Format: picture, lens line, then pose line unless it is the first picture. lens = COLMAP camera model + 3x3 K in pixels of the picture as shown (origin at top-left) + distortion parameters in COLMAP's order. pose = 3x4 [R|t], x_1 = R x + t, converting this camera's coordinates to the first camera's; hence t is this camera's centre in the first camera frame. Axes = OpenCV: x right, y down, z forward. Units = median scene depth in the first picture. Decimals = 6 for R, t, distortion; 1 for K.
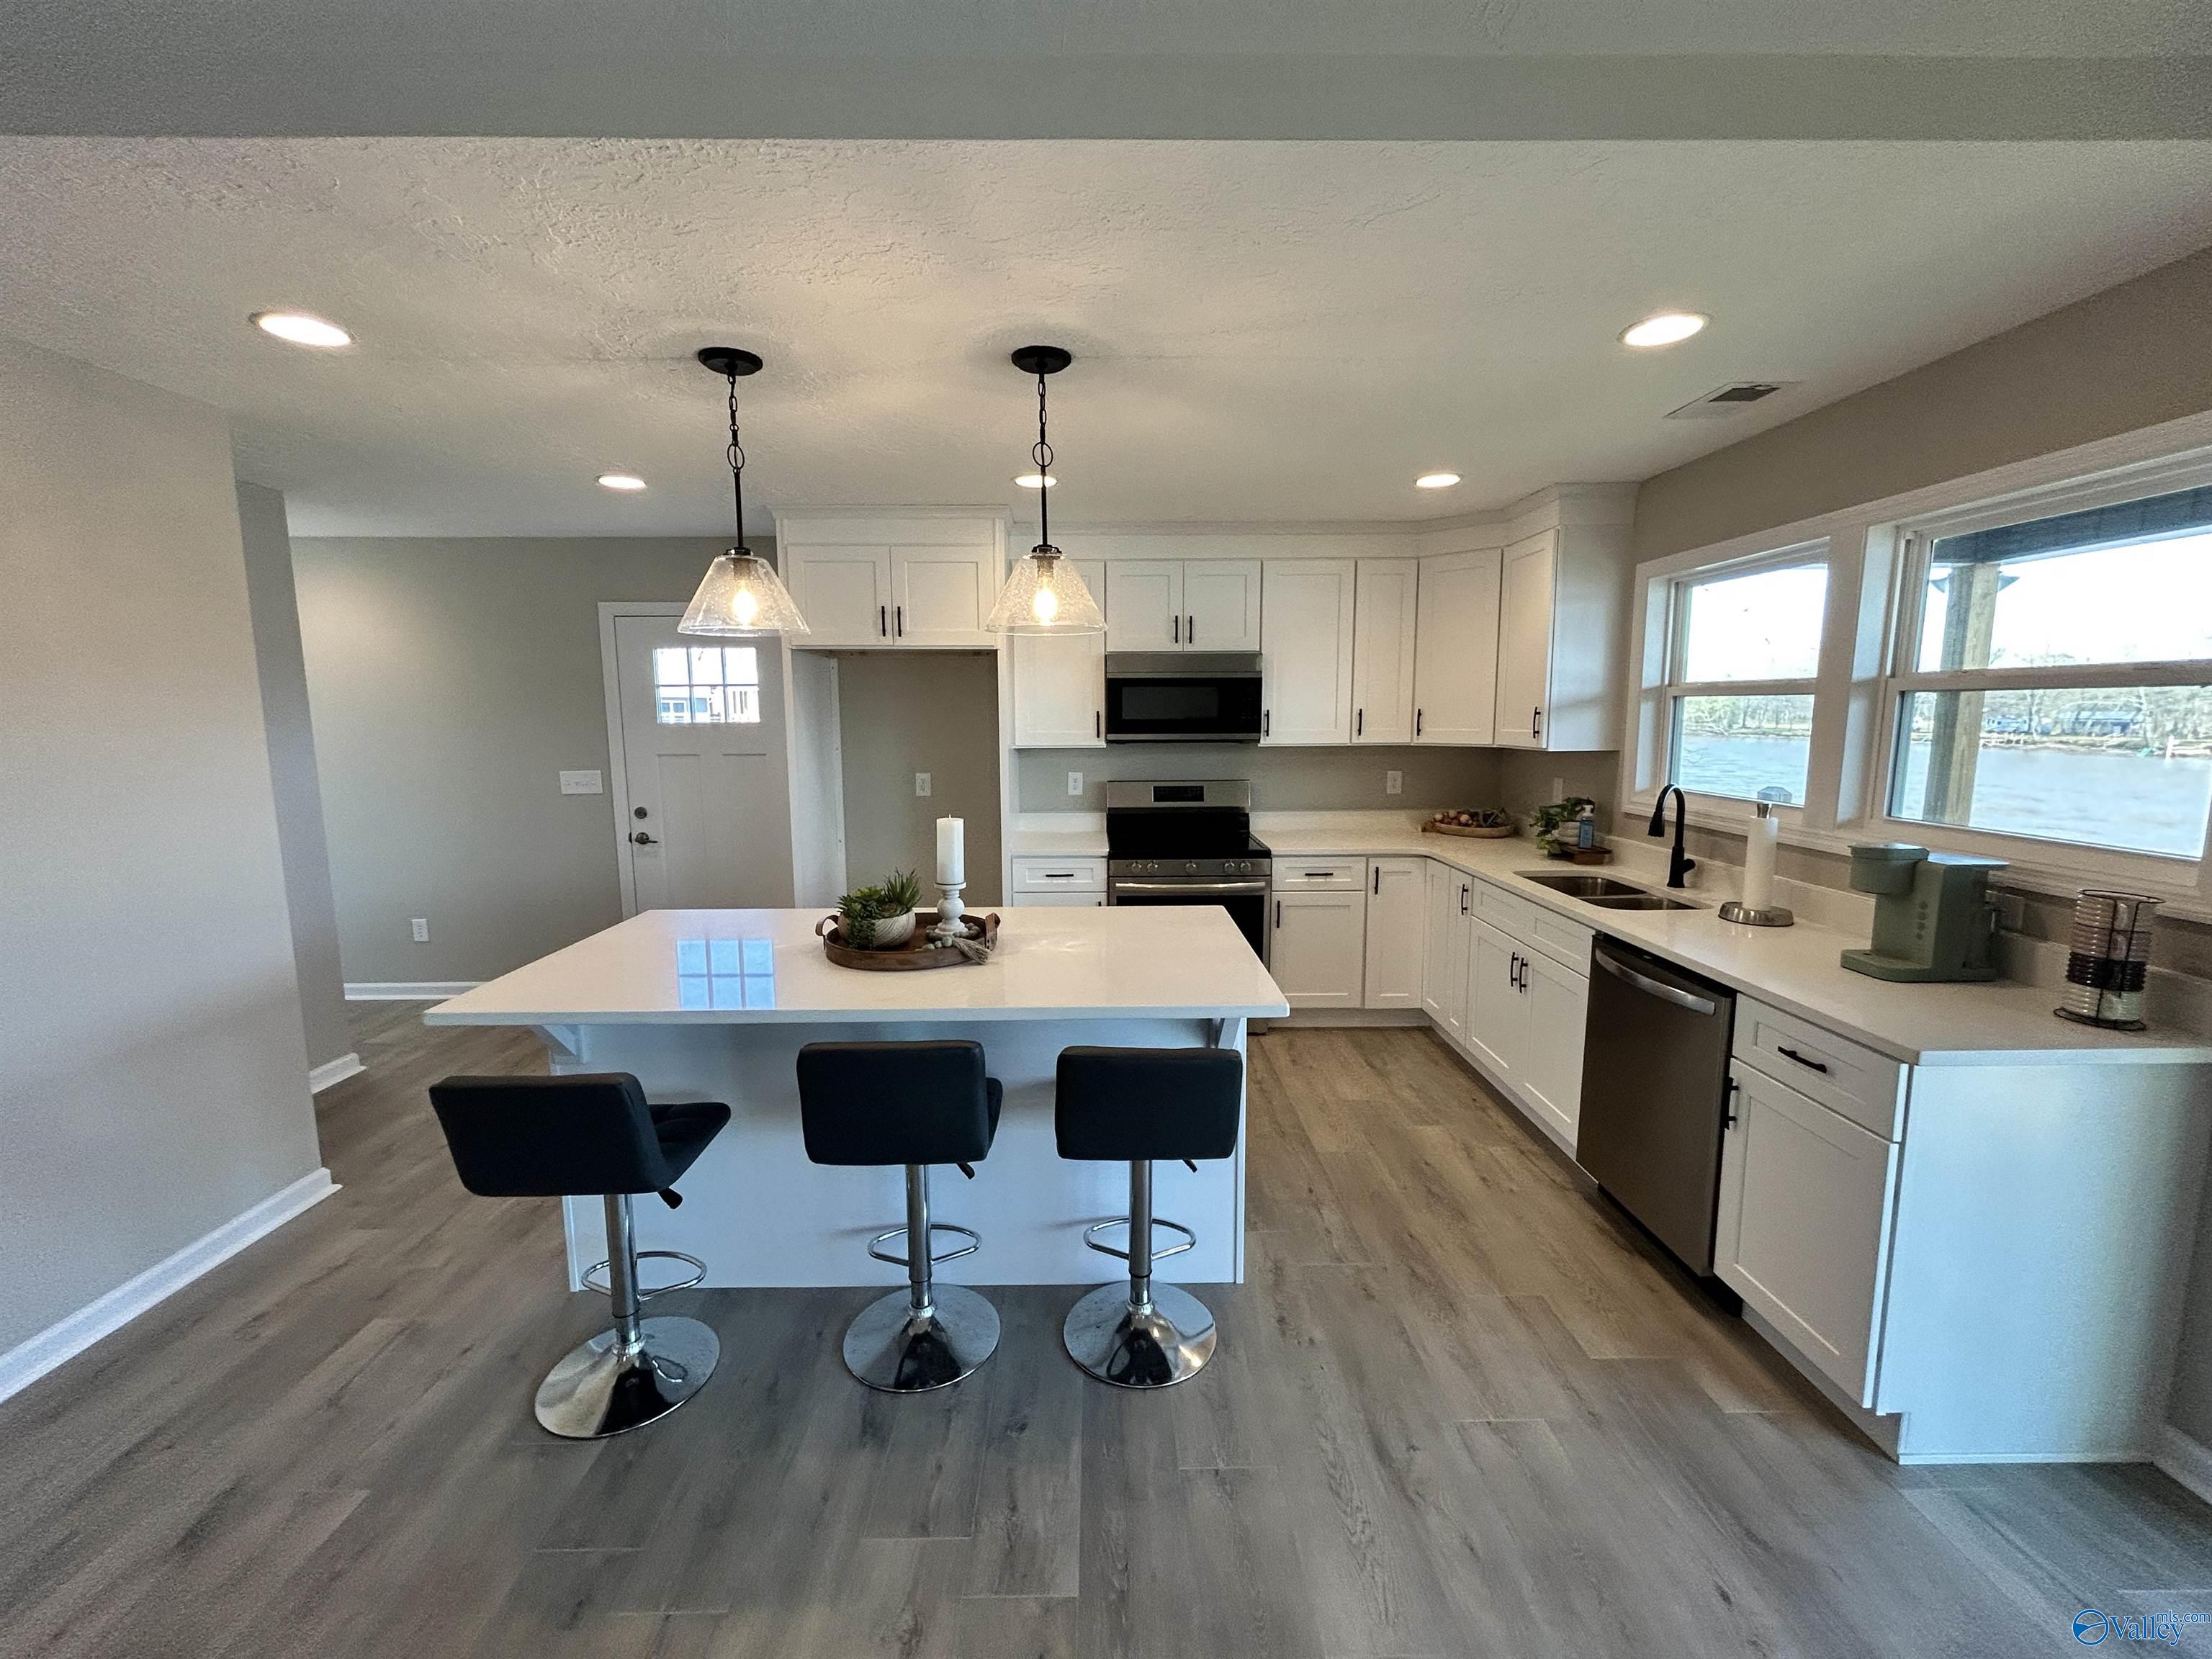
lens RADIAL K [[889.7, 0, 1106.0], [0, 889.7, 829.5], [0, 0, 1]] dist [0.000746, 0.000356]
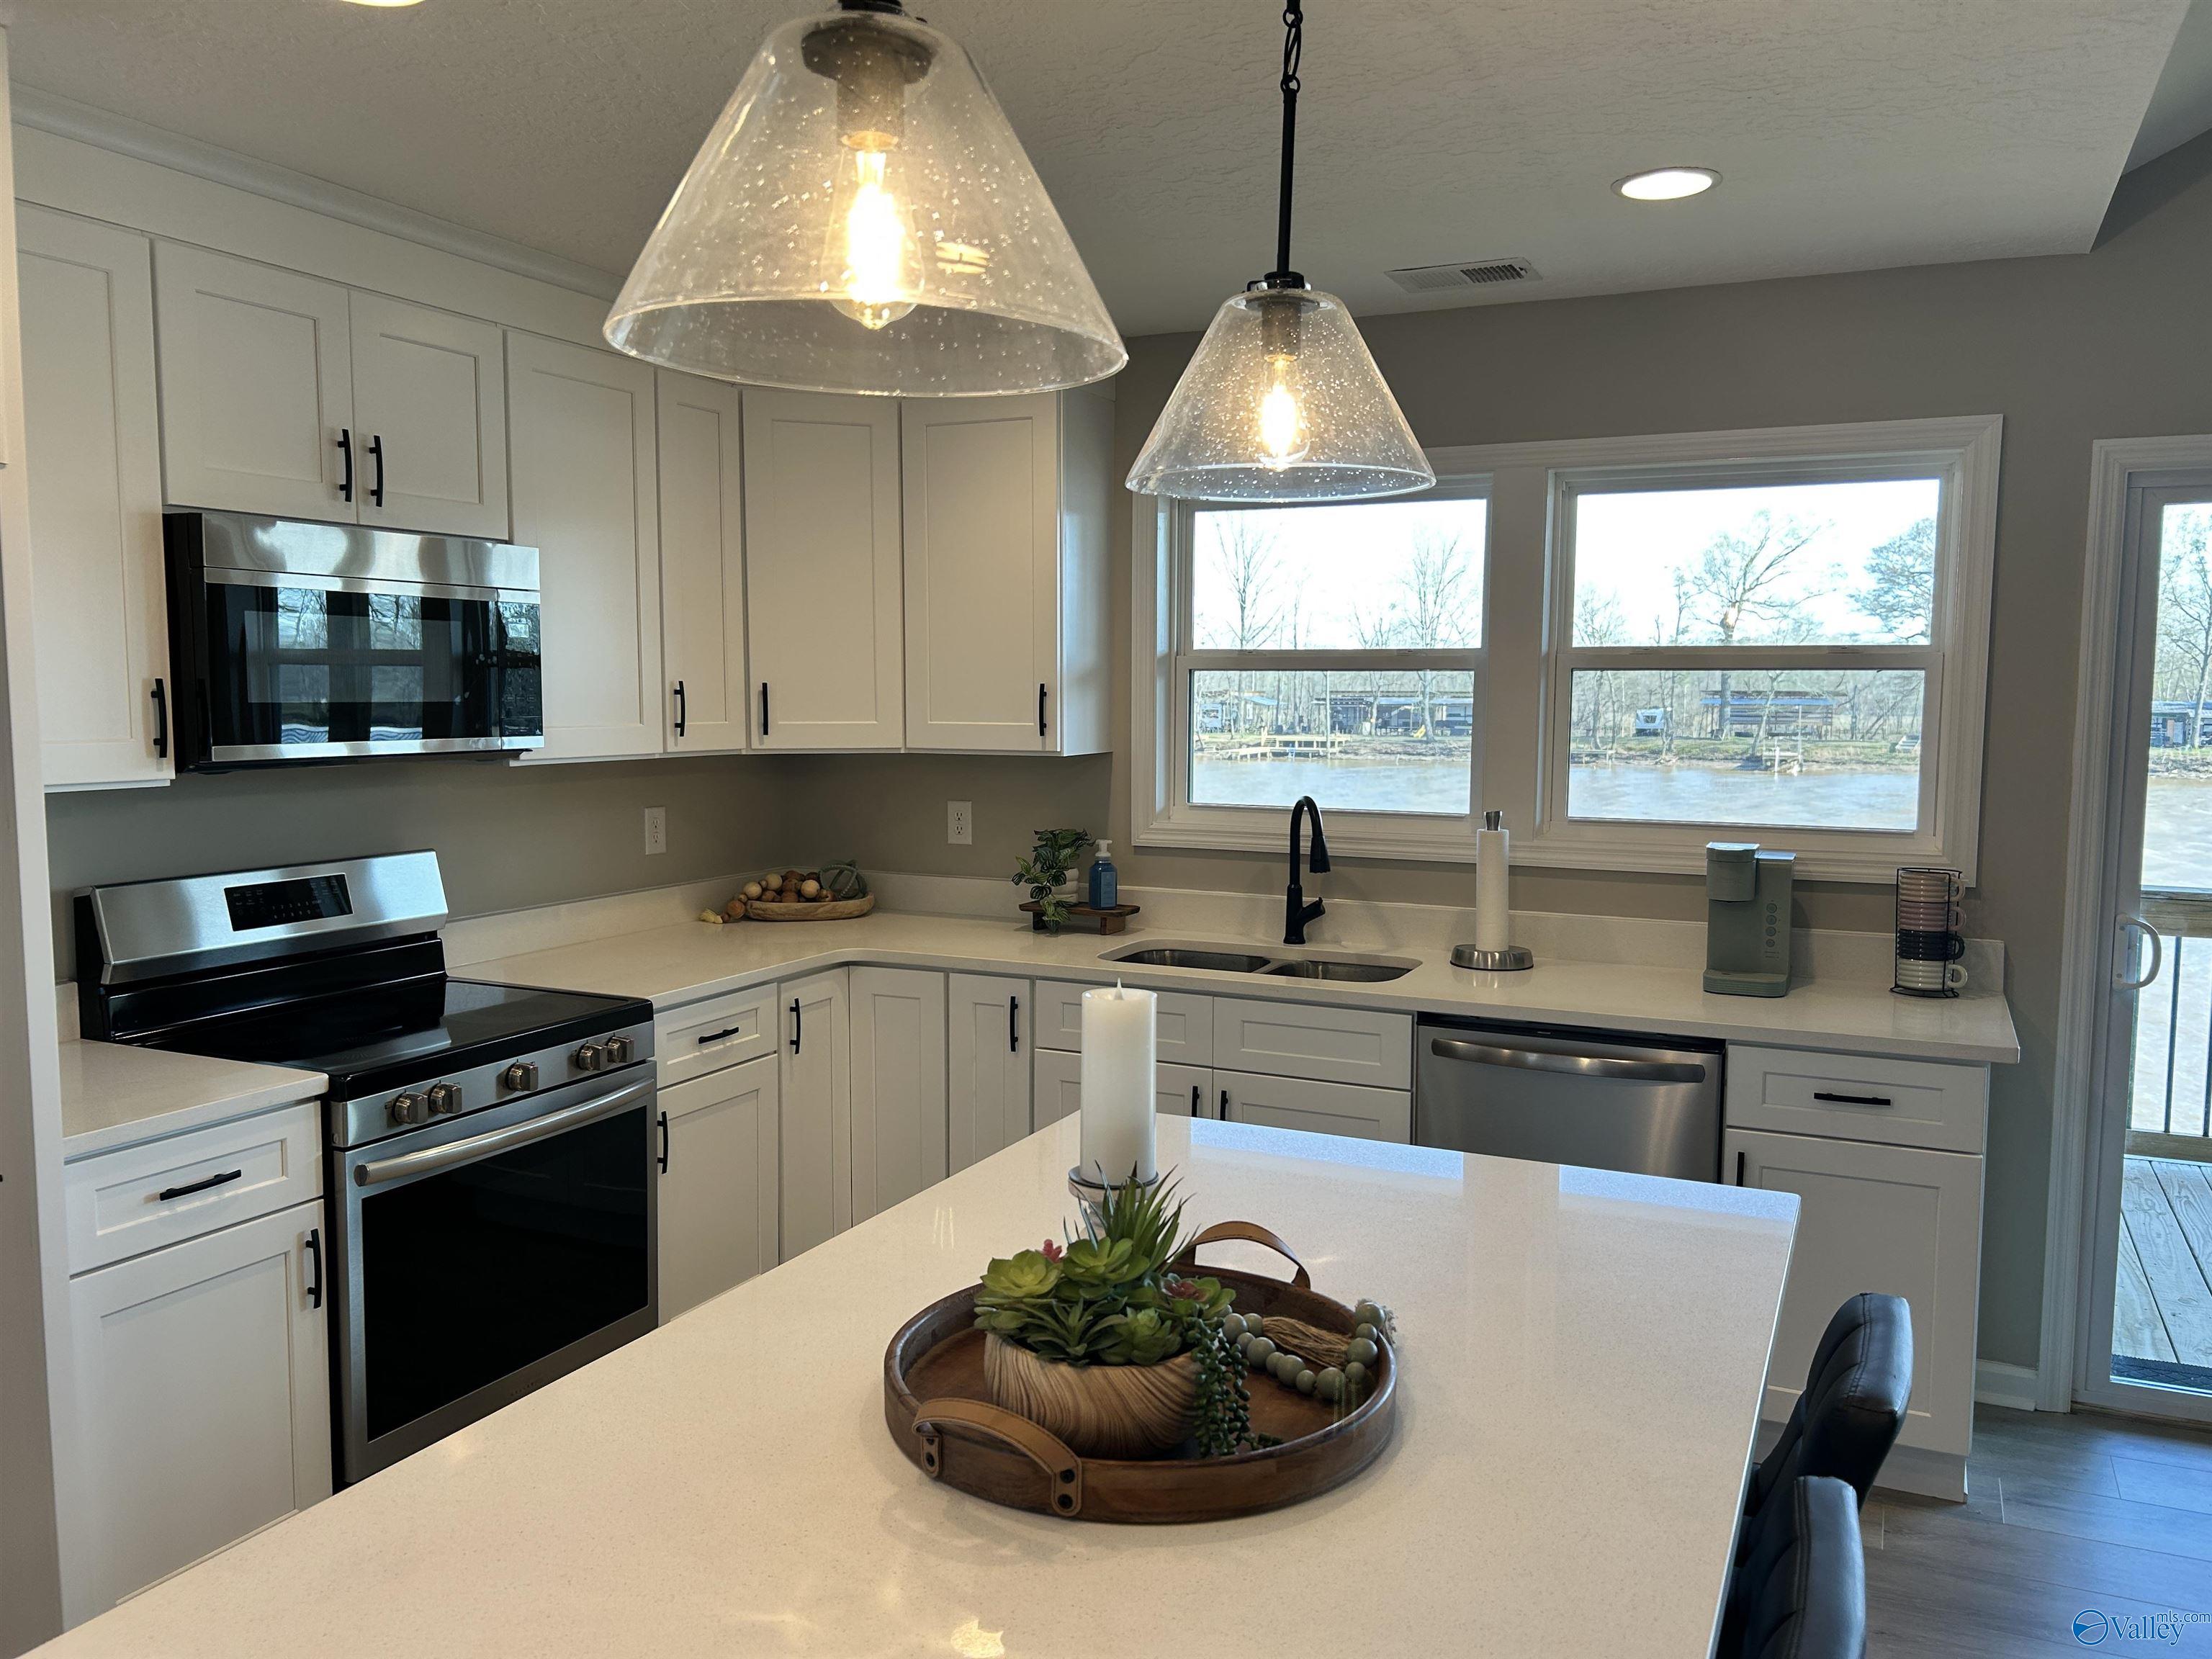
lens RADIAL K [[1680.5, 0, 1110.9], [0, 1680.5, 830.8], [0, 0, 1]] dist [0.078185, -0.066580]
pose [[0.436637, -0.070823, 0.896846, -0.454263], [0.111240, 0.993496, 0.024297, -0.054135], [-0.892734, 0.089157, 0.441675, 0.415581]]
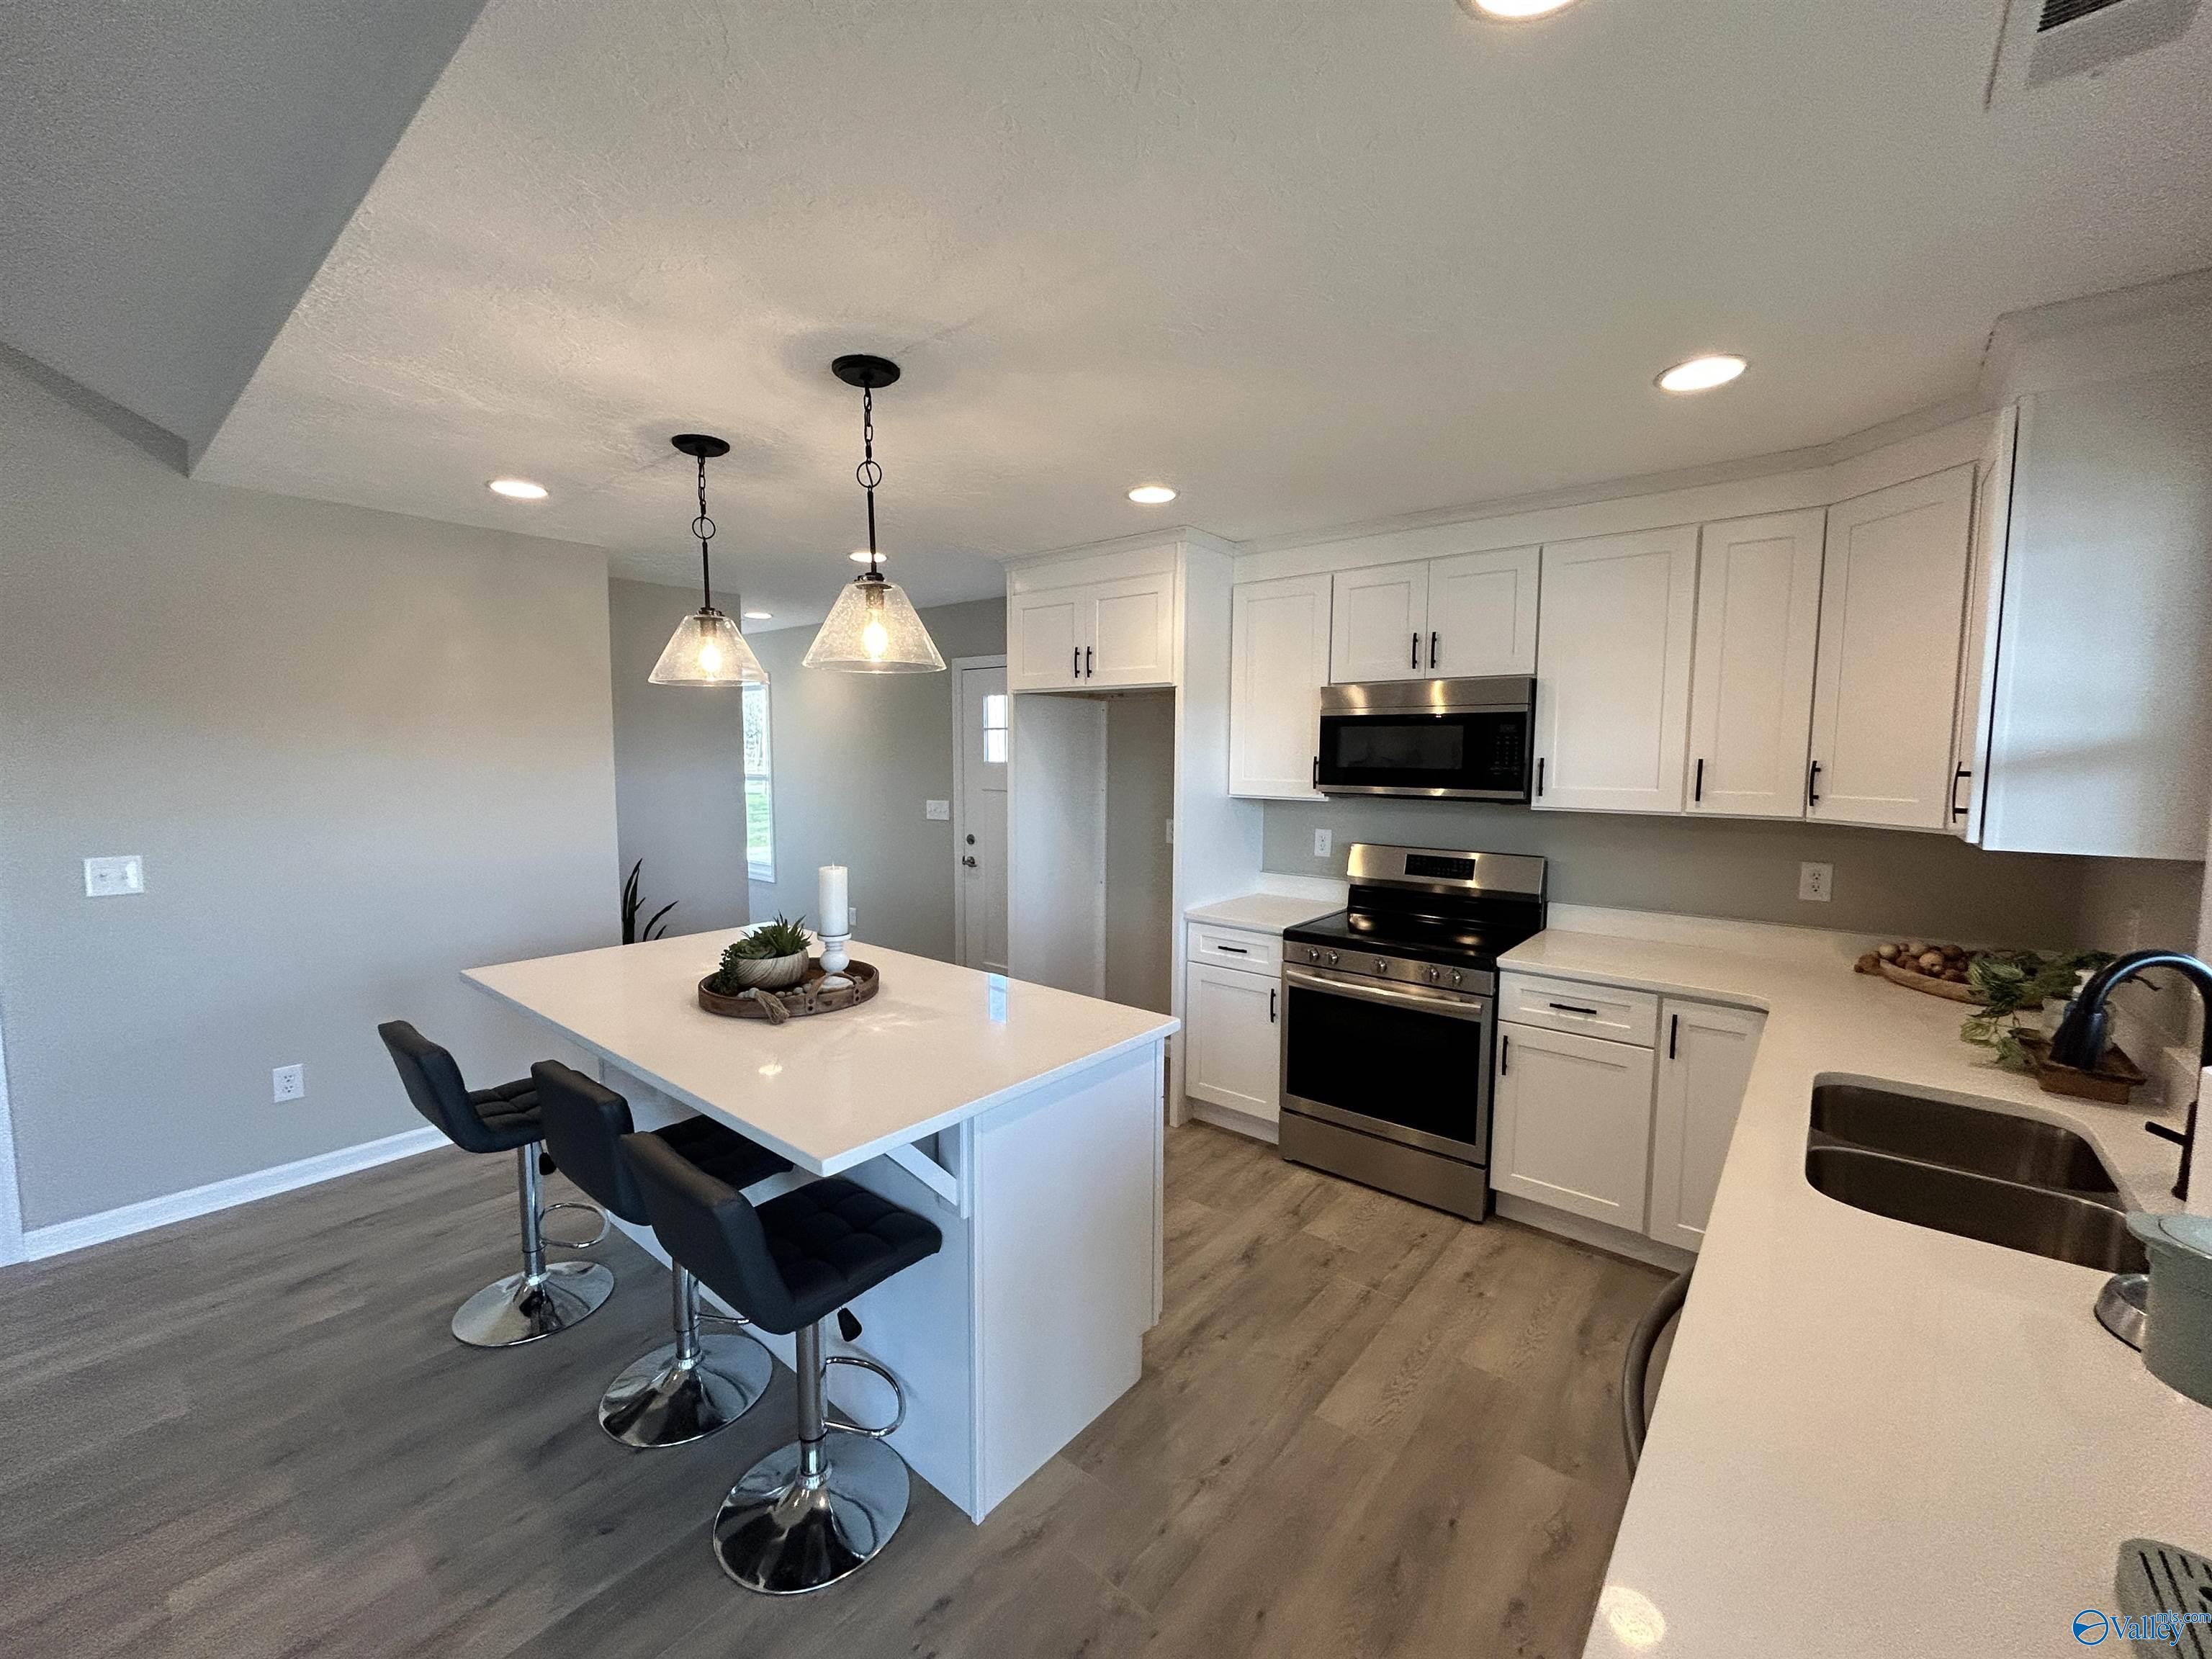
lens RADIAL K [[889.7, 0, 1106.0], [0, 889.7, 829.5], [0, 0, 1]] dist [0.000746, 0.000356]
pose [[0.761656, 0.066820, -0.644527, 0.390709], [-0.094859, 0.995451, -0.008897, -0.042537], [0.641000, 0.067916, 0.764530, 0.266345]]
